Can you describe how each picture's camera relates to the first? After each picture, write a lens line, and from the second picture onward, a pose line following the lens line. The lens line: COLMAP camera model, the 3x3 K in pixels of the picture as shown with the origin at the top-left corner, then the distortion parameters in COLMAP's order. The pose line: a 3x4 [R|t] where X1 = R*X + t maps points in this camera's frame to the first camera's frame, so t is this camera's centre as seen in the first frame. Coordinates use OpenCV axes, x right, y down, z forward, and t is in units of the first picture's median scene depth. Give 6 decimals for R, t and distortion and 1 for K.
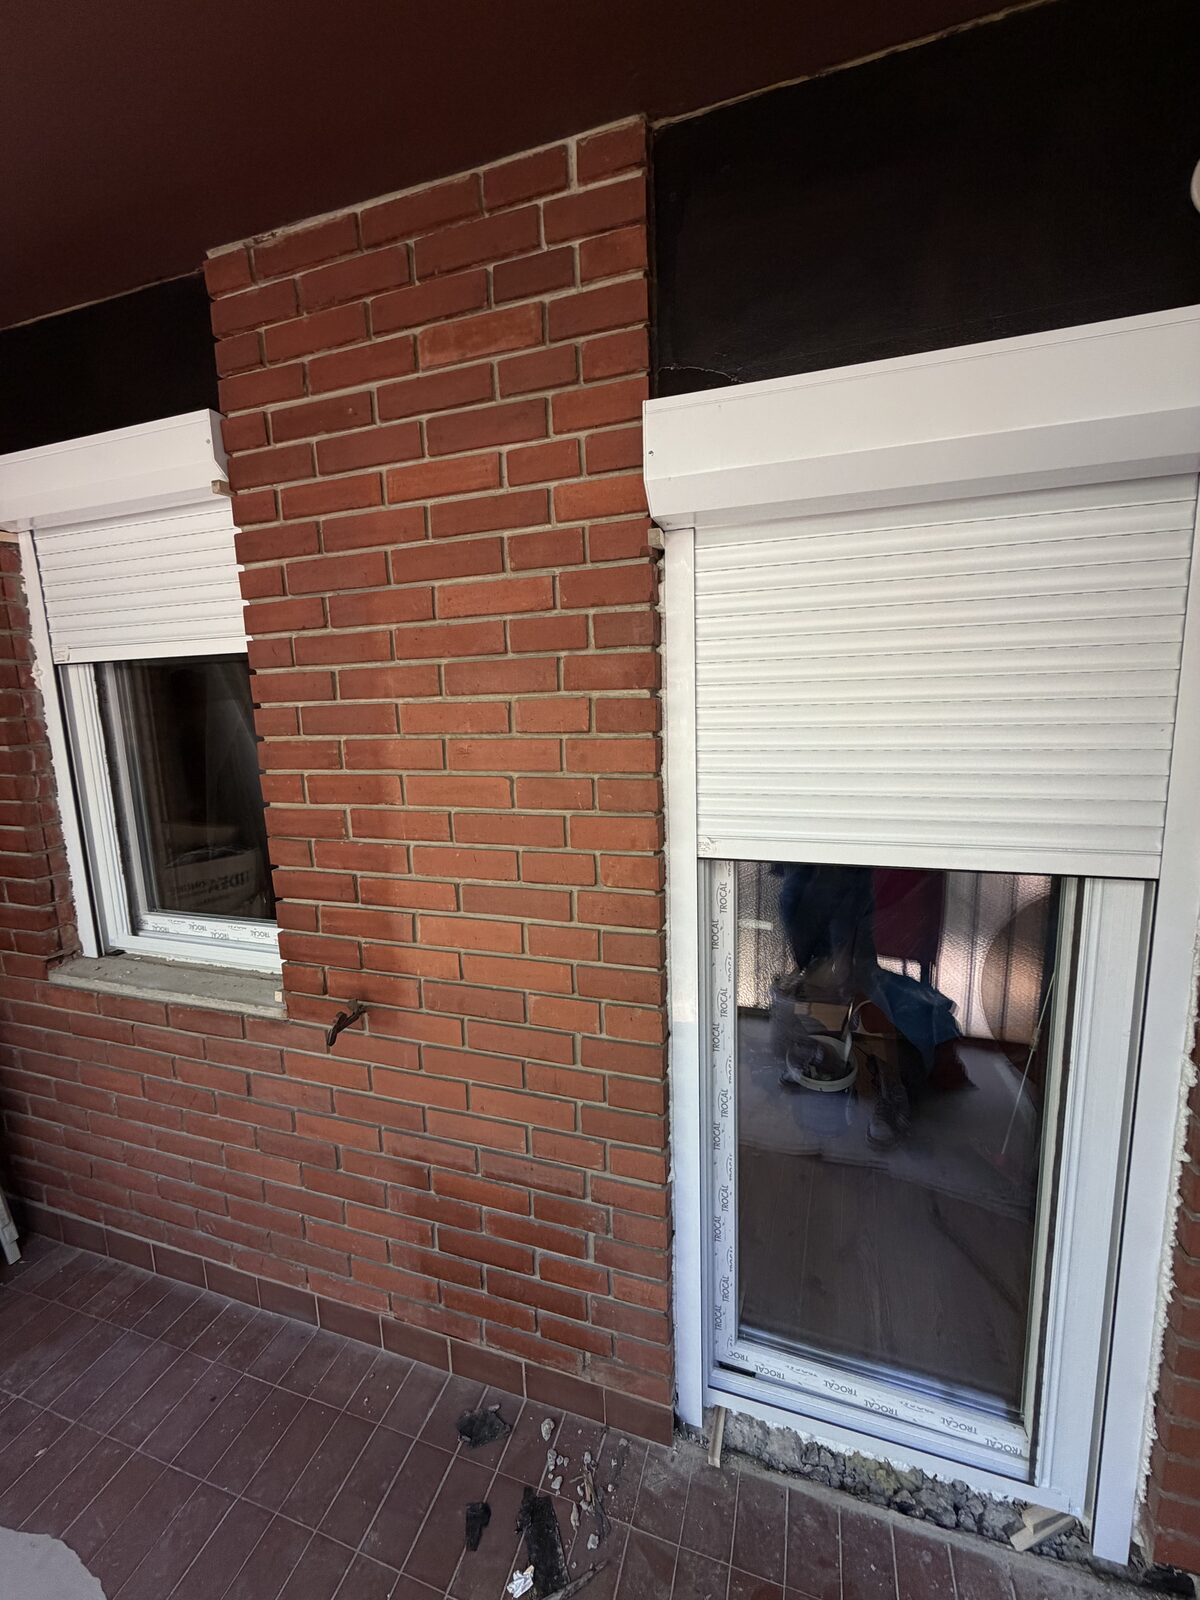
lens RADIAL K [[638.4, 0, 600.0], [0, 638.4, 800.0], [0, 0, 1]] dist [-0.000542, 0.000281]
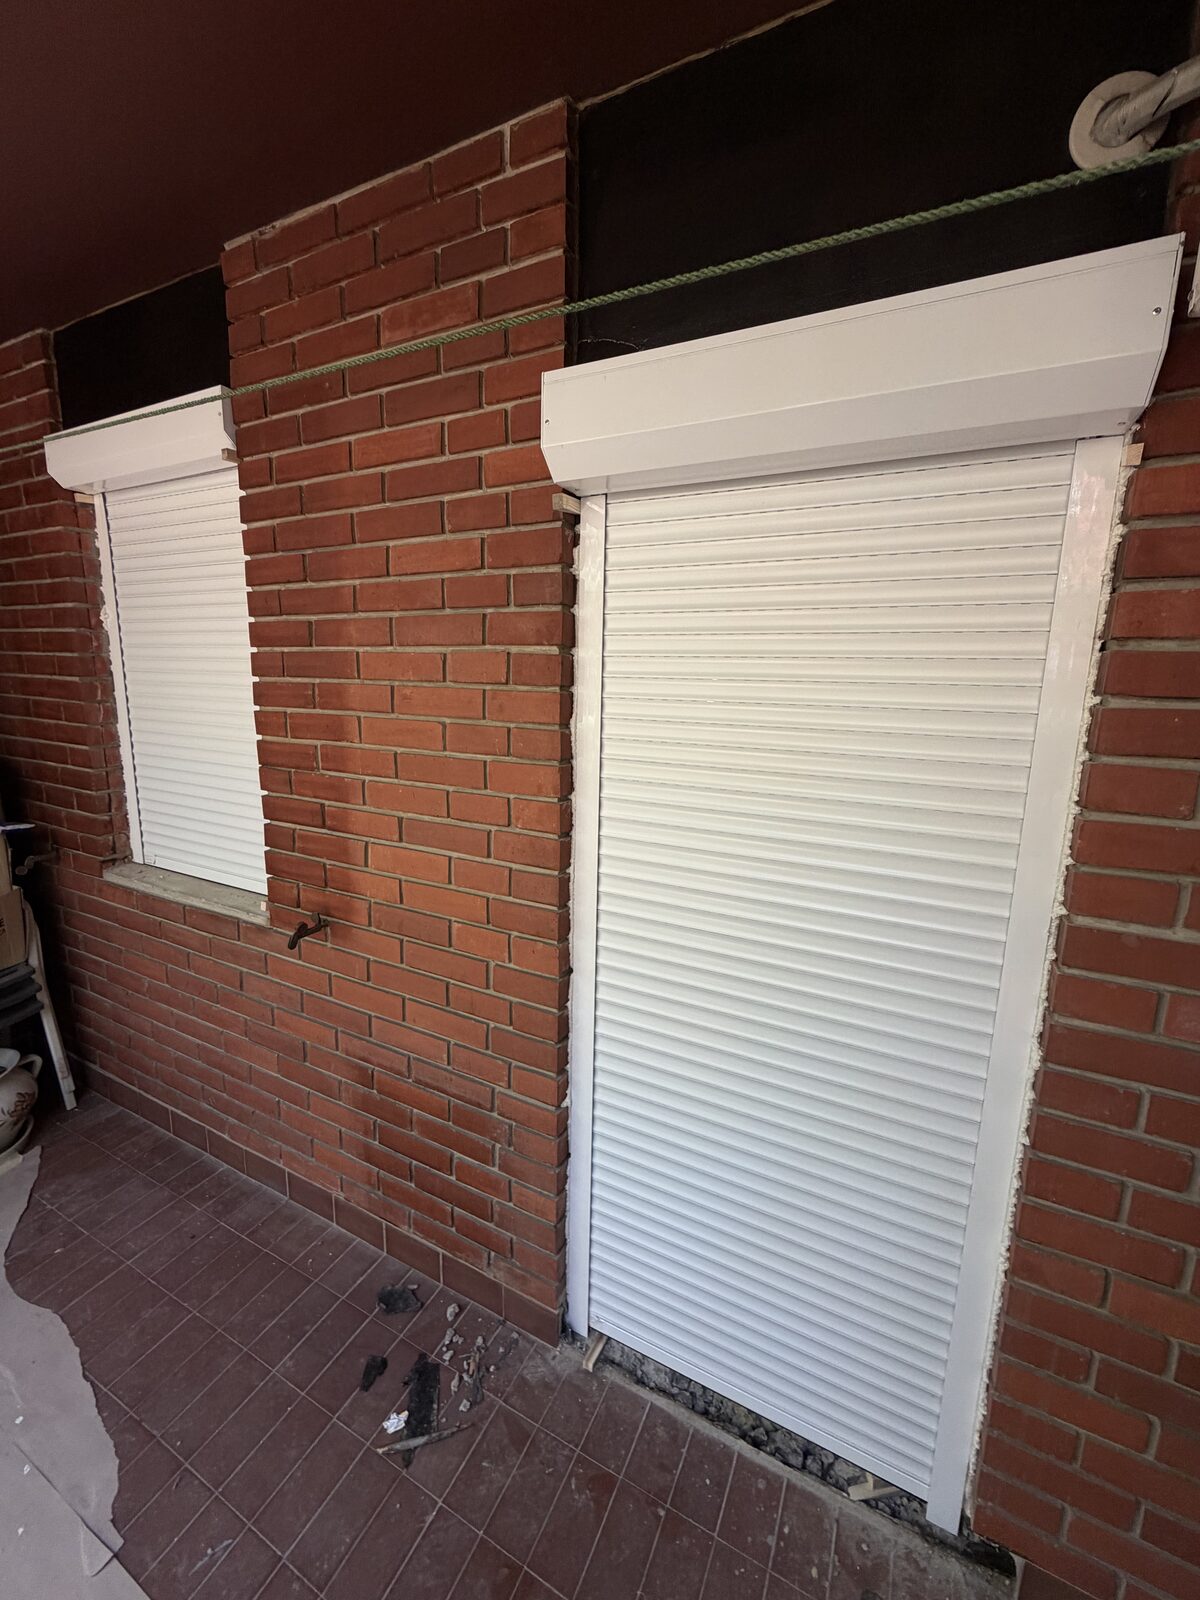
lens RADIAL K [[638.4, 0, 600.0], [0, 638.4, 800.0], [0, 0, 1]] dist [-0.000542, 0.000281]
pose [[0.986766, 0.080416, -0.140808, 0.281749], [-0.076316, 0.996494, 0.034284, 0.037729], [0.143072, -0.023085, 0.989443, -0.052596]]
